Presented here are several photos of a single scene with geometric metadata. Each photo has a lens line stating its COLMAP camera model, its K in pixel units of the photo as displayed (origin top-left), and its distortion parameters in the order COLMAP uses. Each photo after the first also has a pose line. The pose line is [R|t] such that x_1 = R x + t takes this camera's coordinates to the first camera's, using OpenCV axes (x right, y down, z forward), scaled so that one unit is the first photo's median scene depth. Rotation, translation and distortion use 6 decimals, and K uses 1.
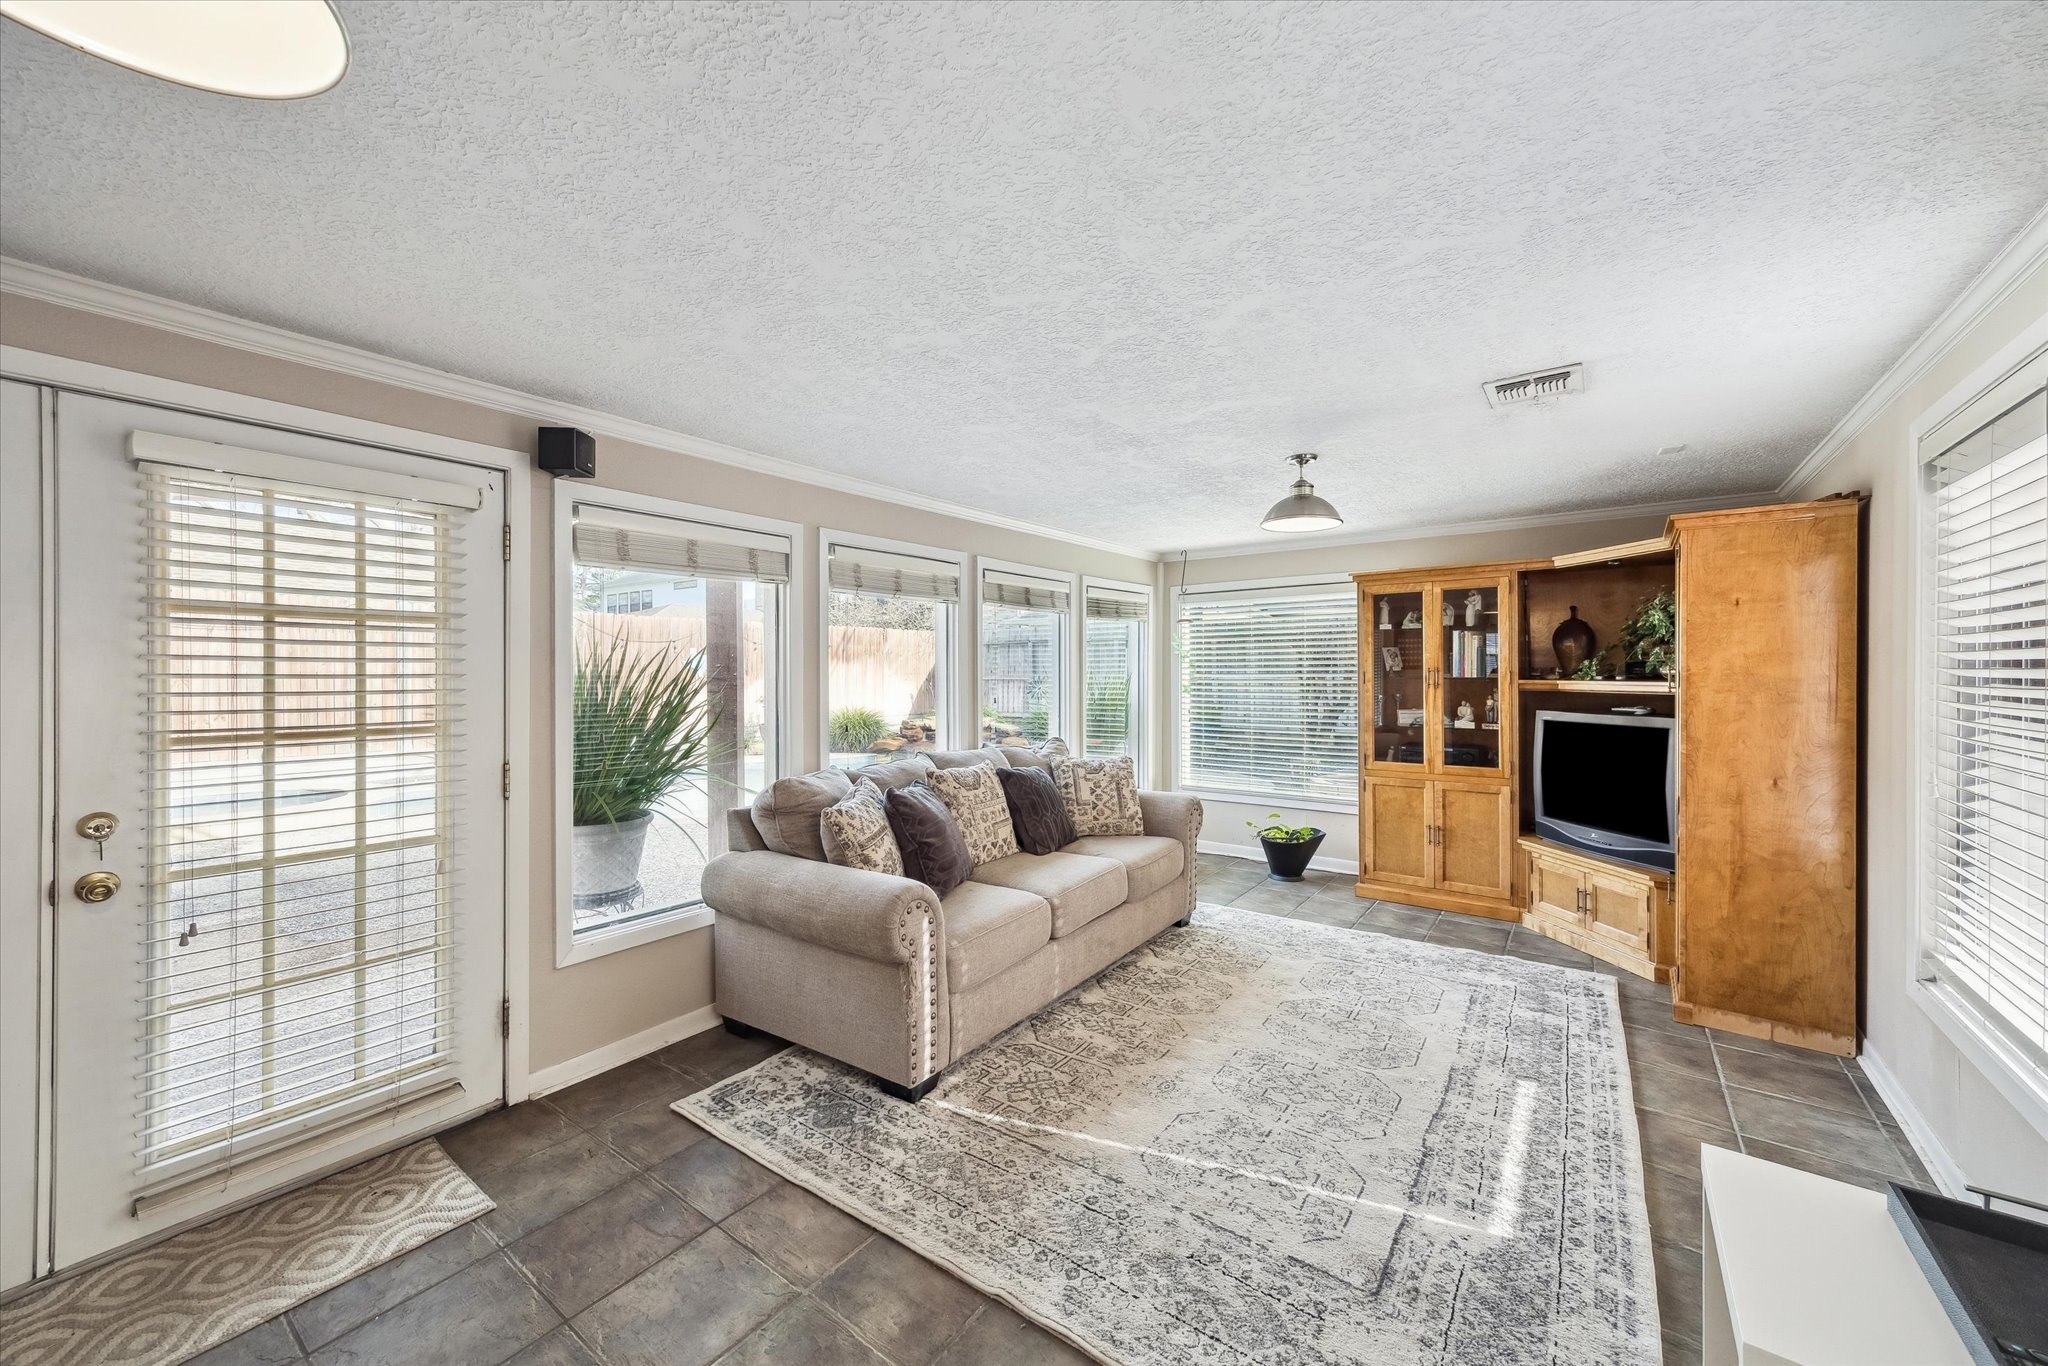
lens RADIAL K [[740.1, 0, 1085.5], [0, 740.1, 671.8], [0, 0, 1]] dist [0.009594, 0.000179]
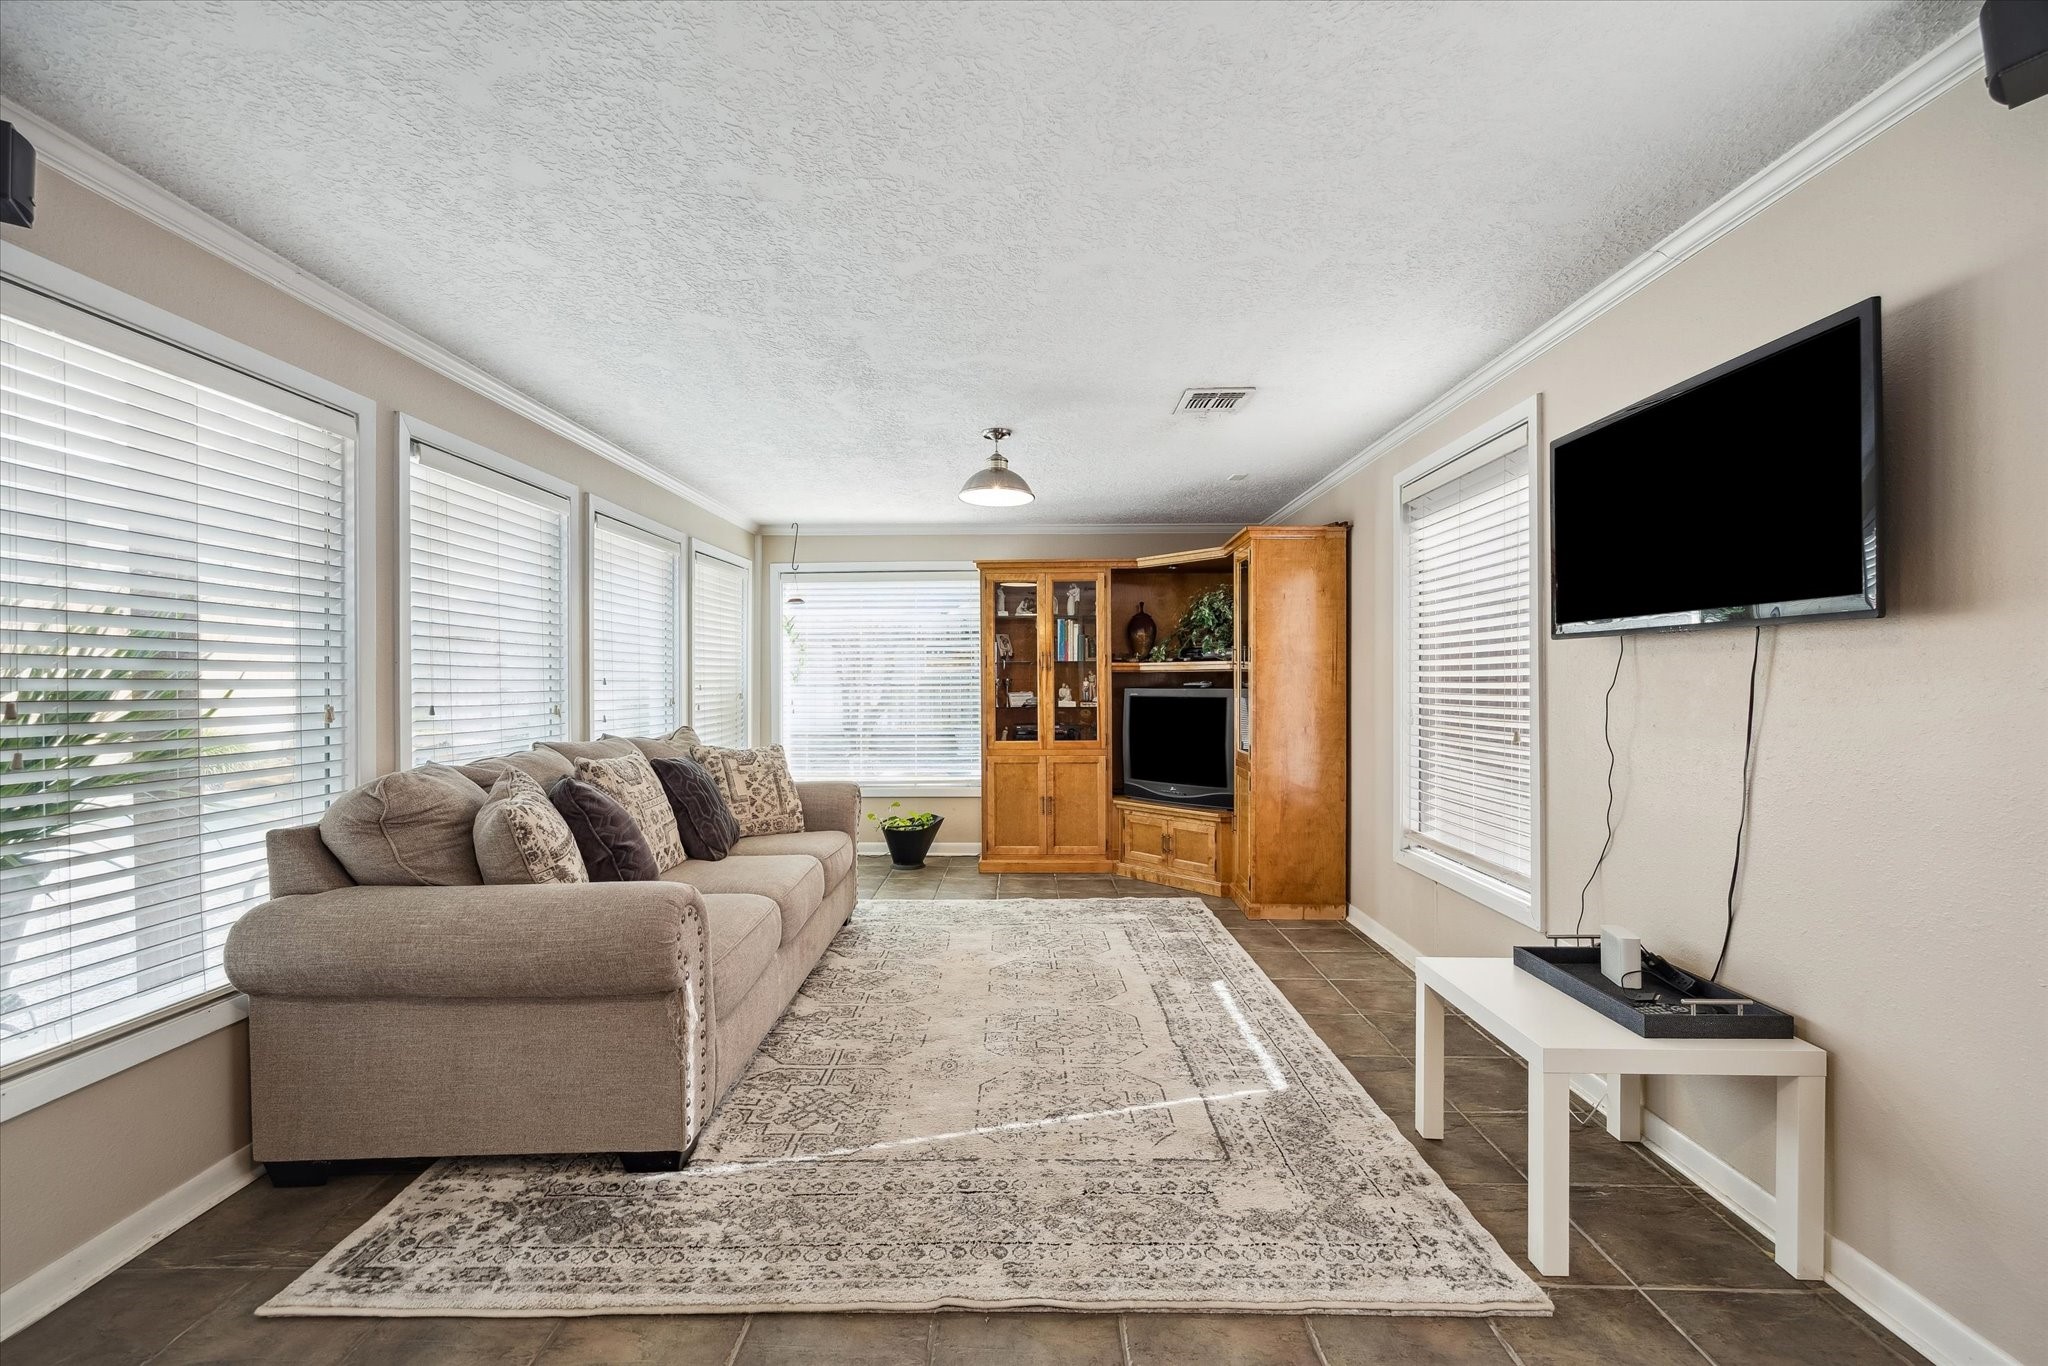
lens RADIAL K [[775.4, 0, 1020.0], [0, 775.4, 679.0], [0, 0, 1]] dist [-0.000593, 0.000553]
pose [[0.834345, -0.001956, 0.551239, -0.305632], [0.005598, 0.999972, -0.004925, 0.062814], [-0.551214, 0.007195, 0.834333, 0.108207]]
